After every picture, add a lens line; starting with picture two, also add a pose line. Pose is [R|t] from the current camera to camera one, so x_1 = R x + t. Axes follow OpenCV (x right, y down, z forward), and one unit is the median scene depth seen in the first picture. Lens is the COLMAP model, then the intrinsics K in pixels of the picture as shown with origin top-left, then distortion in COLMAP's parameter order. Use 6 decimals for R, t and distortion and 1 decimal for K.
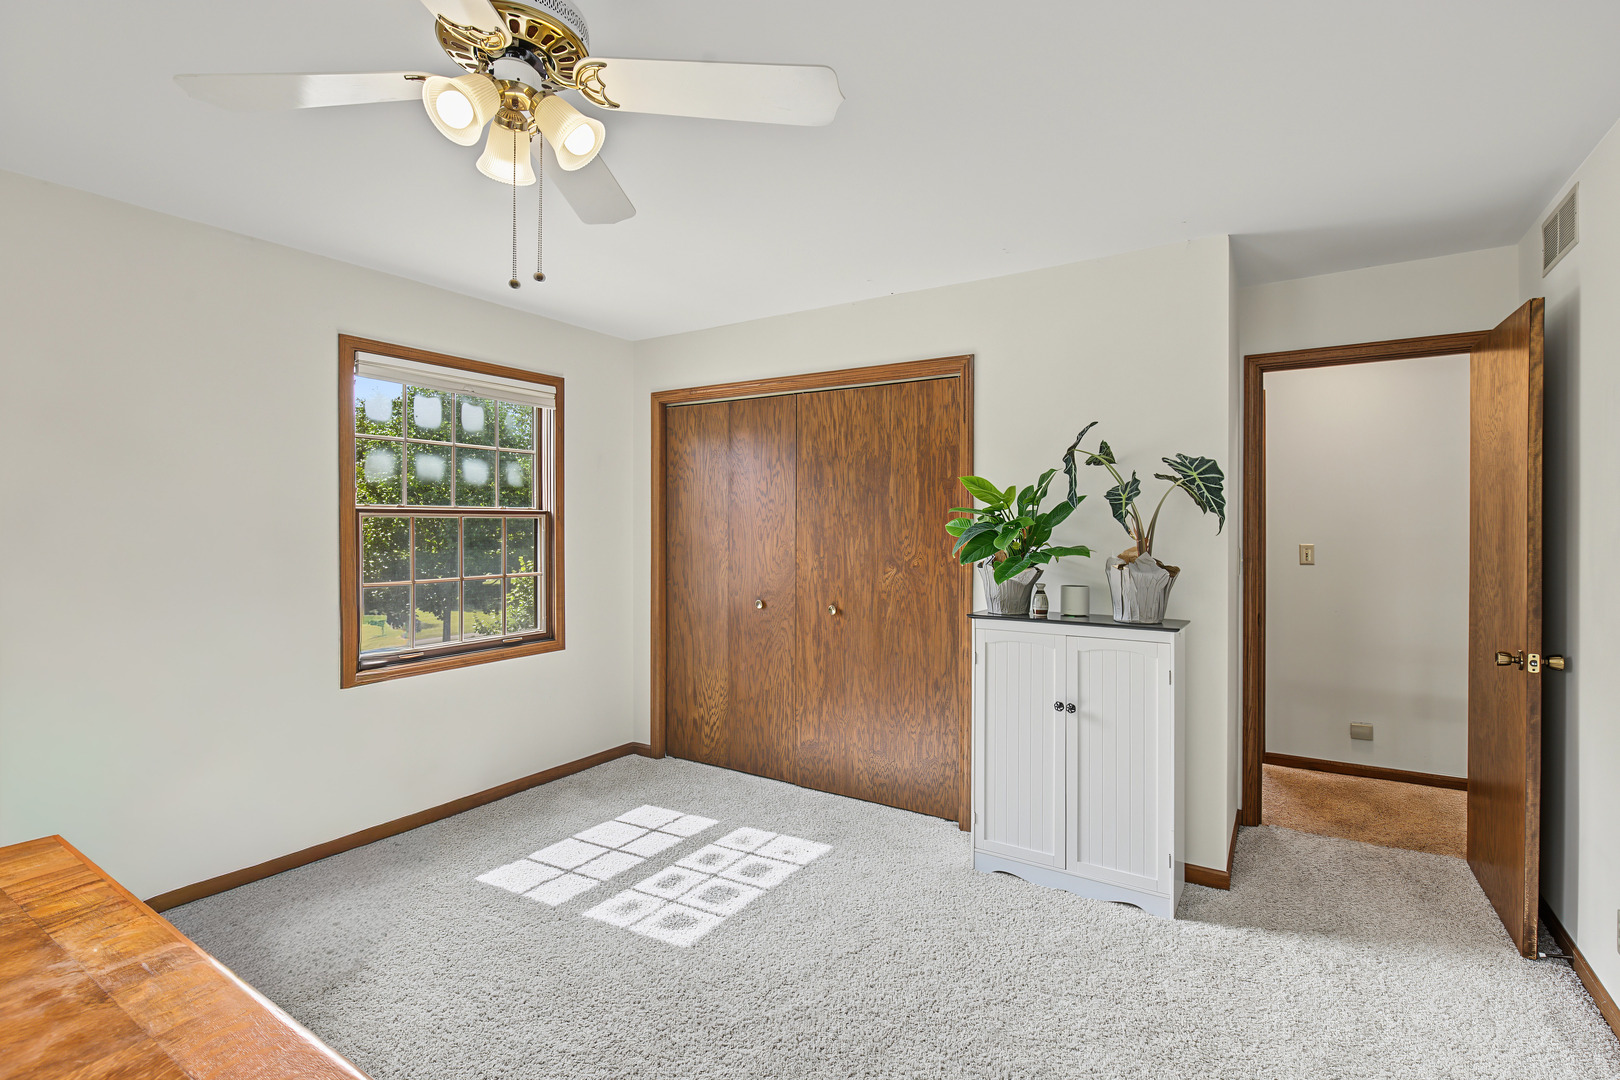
lens RADIAL K [[763.8, 0, 819.9], [0, 763.8, 529.0], [0, 0, 1]] dist [-0.006413, 0.002870]
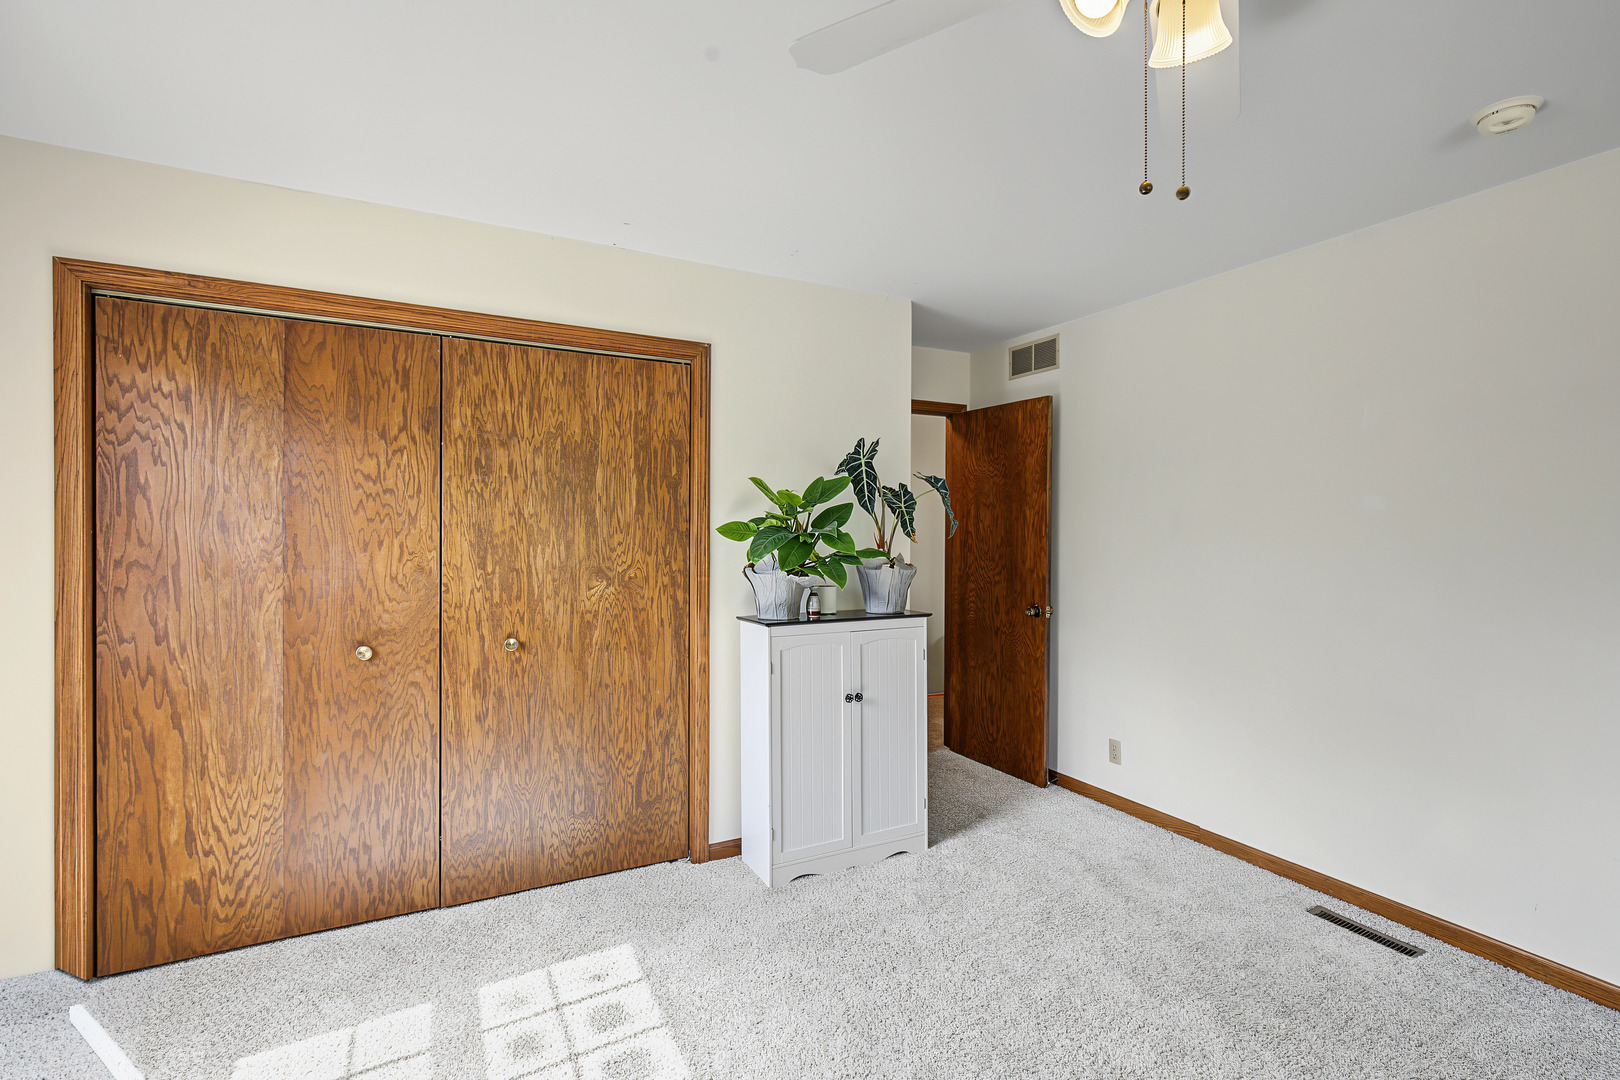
lens RADIAL K [[763.8, 0, 820.0], [0, 763.8, 533.7], [0, 0, 1]] dist [-0.006413, 0.002870]
pose [[0.477492, -0.004302, 0.878626, -0.501646], [0.001509, 0.999991, 0.004076, -0.002685], [-0.878635, -0.000621, 0.477494, 0.403443]]
